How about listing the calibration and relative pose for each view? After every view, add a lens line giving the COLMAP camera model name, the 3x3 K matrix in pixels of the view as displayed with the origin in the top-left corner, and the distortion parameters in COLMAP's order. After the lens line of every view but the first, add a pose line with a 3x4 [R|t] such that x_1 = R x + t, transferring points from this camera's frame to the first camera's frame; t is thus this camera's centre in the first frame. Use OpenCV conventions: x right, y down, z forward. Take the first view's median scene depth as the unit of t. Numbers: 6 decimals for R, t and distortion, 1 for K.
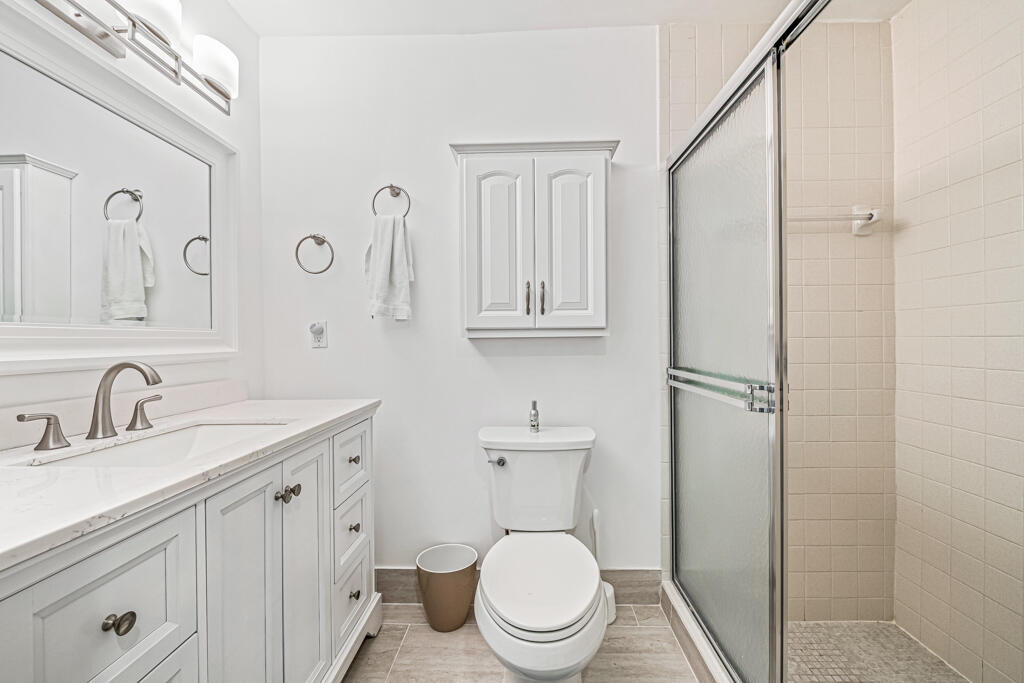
lens RADIAL K [[402.4, 0, 515.0], [0, 402.4, 341.9], [0, 0, 1]] dist [-0.006525, -0.001911]
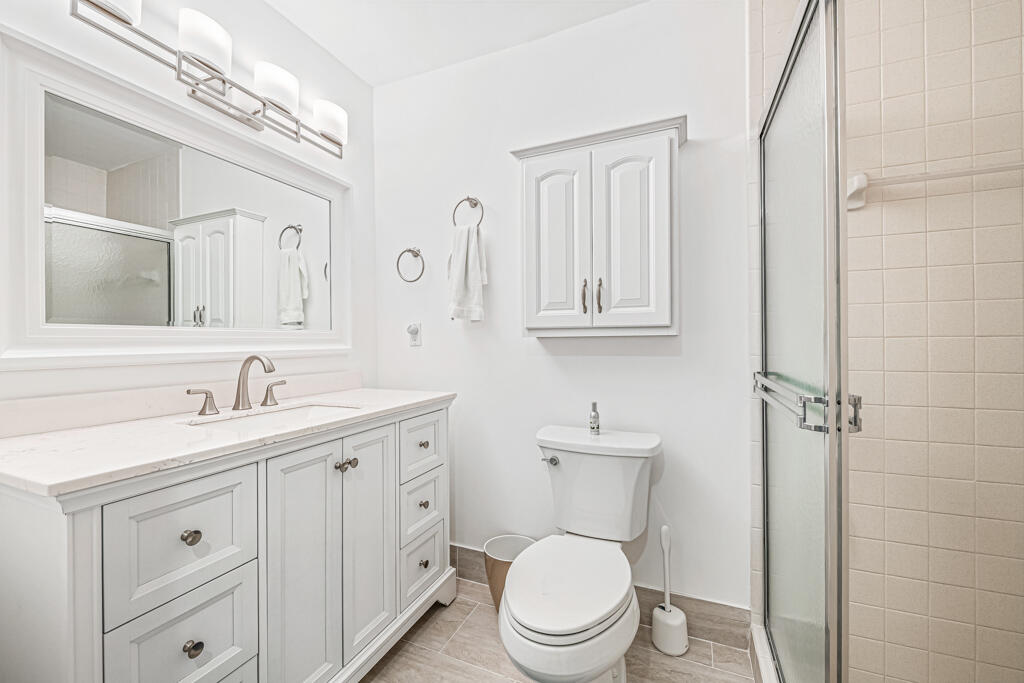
lens RADIAL K [[402.4, 0, 513.6], [0, 402.4, 341.4], [0, 0, 1]] dist [-0.006525, -0.001911]
pose [[0.930164, 0.002523, -0.367135, 0.229962], [-0.002263, 0.999997, 0.001139, -0.000187], [0.367137, -0.000228, 0.930167, 0.032206]]
